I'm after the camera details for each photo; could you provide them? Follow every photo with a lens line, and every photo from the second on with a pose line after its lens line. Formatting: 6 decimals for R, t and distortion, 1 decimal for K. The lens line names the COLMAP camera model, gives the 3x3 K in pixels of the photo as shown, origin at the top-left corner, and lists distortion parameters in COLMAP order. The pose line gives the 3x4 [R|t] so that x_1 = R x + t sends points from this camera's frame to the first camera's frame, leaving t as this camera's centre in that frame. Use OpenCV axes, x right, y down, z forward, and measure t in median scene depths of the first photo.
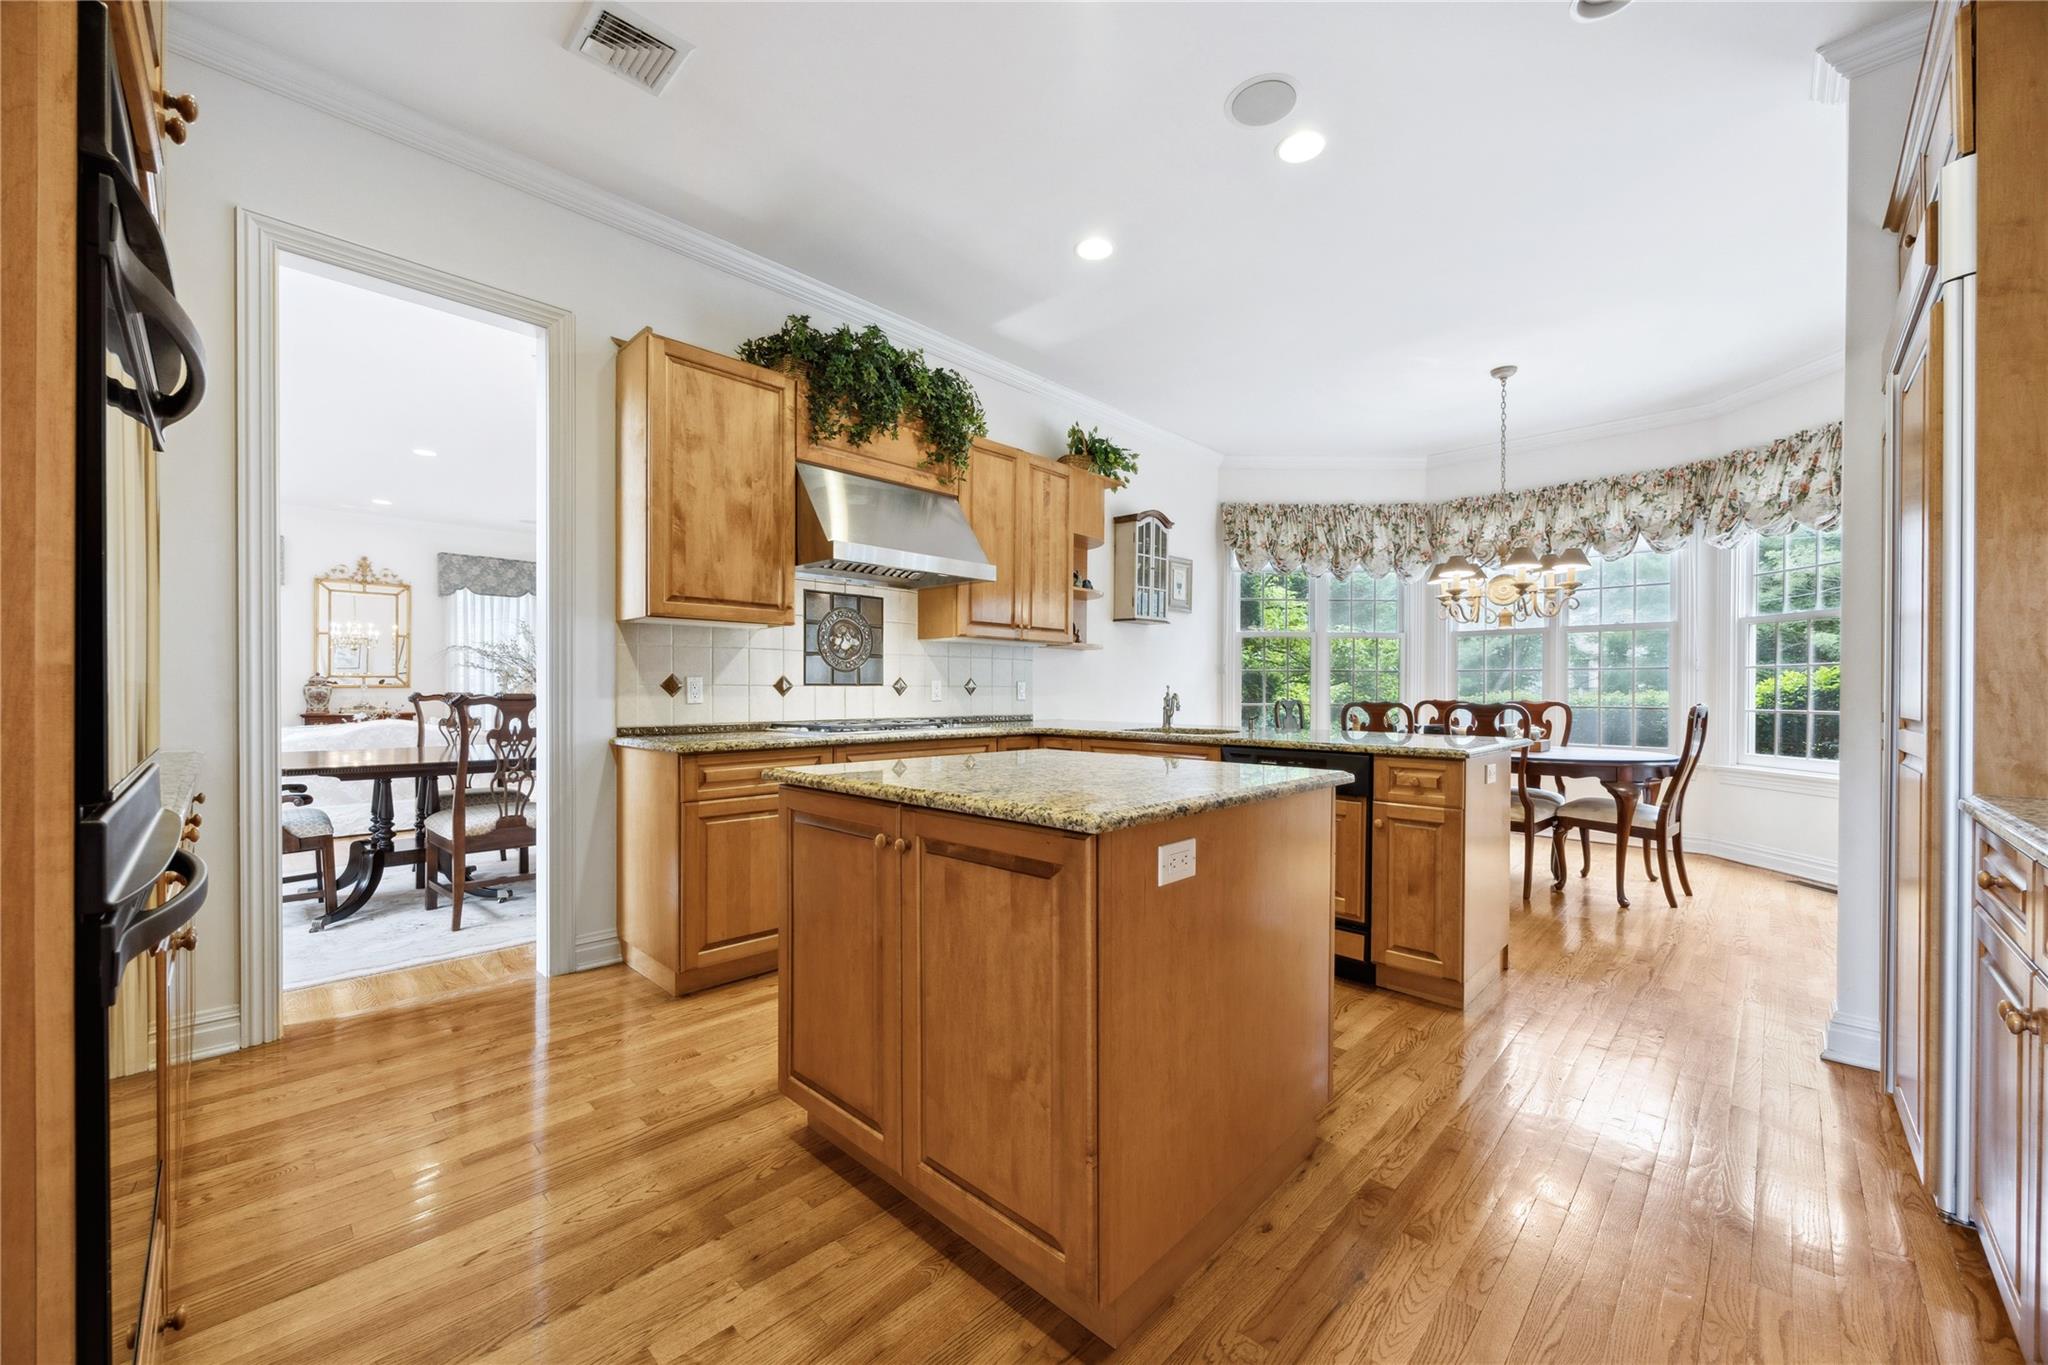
lens RADIAL K [[792.6, 0, 1020.0], [0, 792.6, 685.9], [0, 0, 1]] dist [-0.003017, 0.000046]
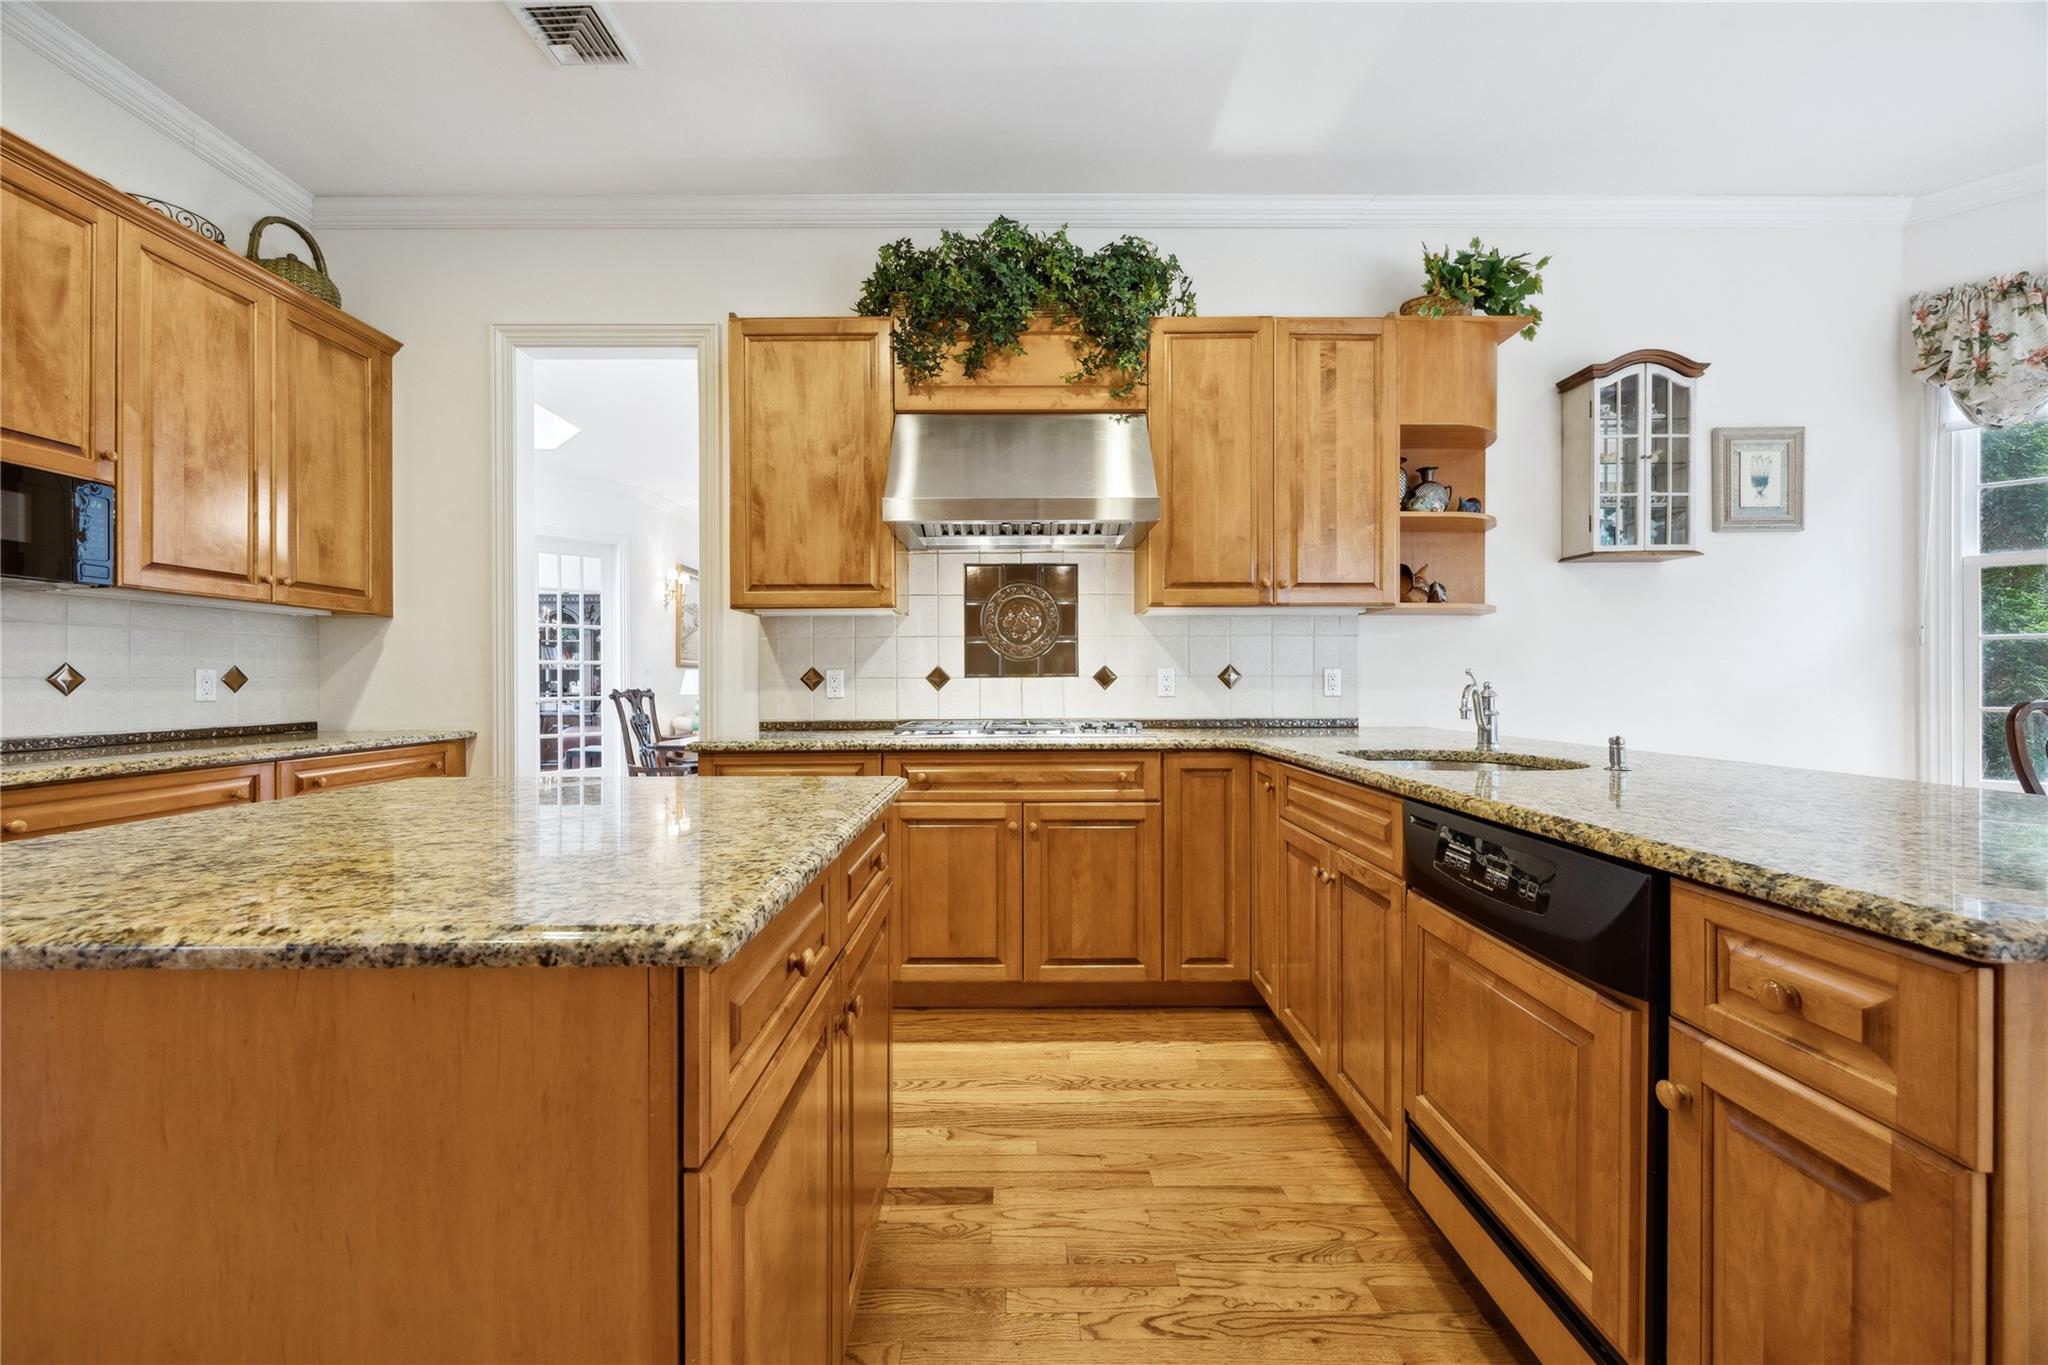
lens RADIAL K [[792.6, 0, 1020.0], [0, 792.6, 685.9], [0, 0, 1]] dist [-0.003017, 0.000046]
pose [[0.697111, -0.001823, -0.716961, 0.335708], [0.009044, 0.999940, 0.006251, 0.003452], [0.716907, -0.010841, 0.697085, 0.398579]]
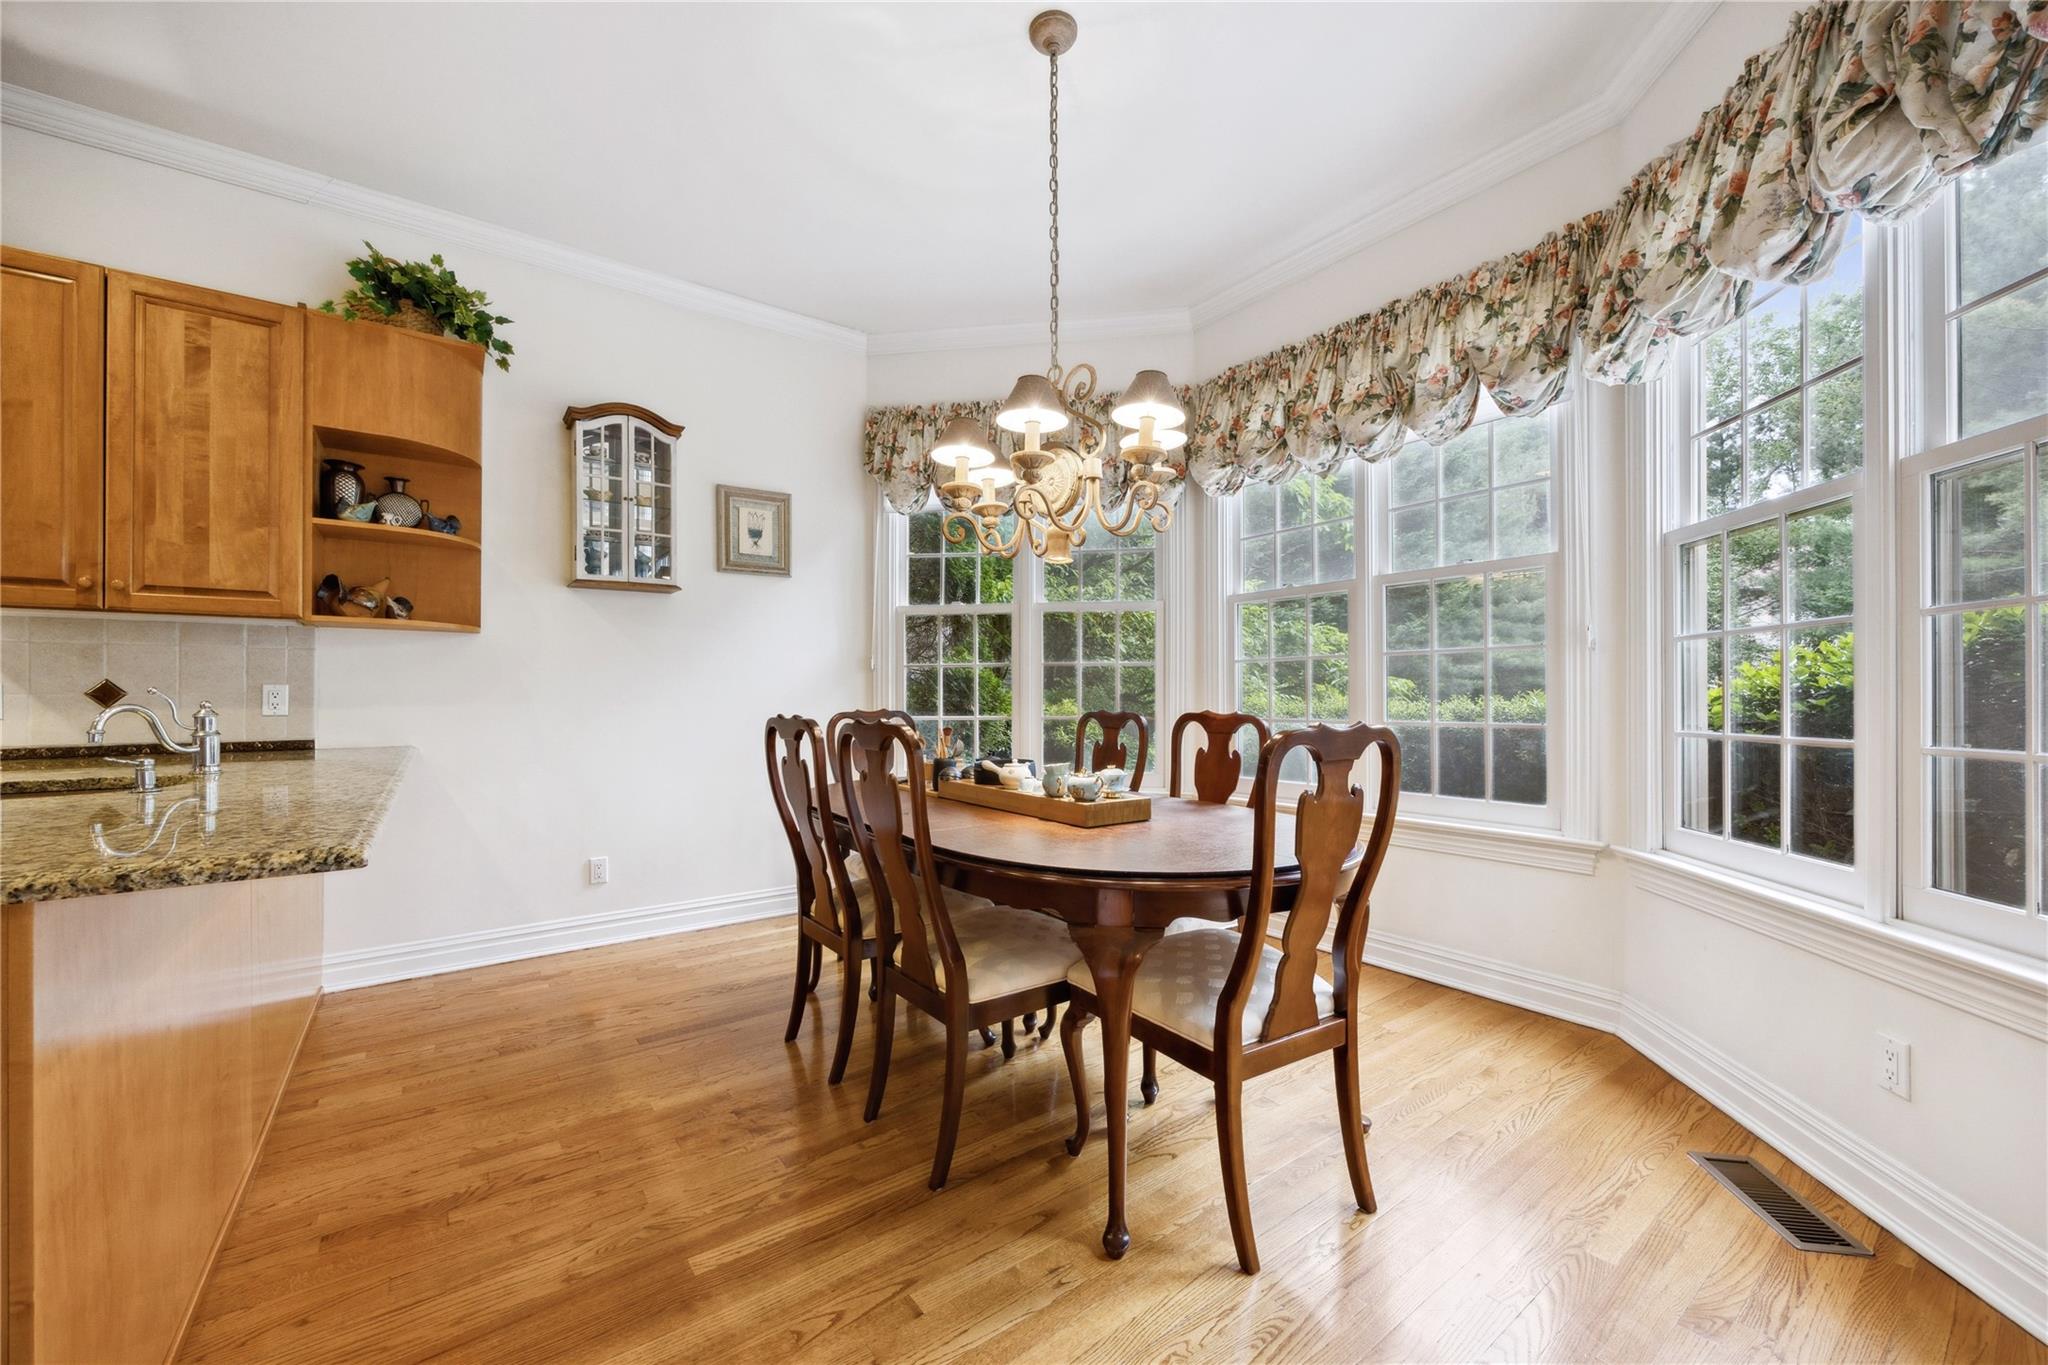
lens RADIAL K [[792.6, 0, 1020.0], [0, 792.6, 685.9], [0, 0, 1]] dist [-0.003017, 0.000046]
pose [[0.986074, -0.008953, -0.166068, 0.740499], [0.007910, 0.999945, -0.006941, 0.004664], [0.166121, 0.005531, 0.986090, 0.579425]]
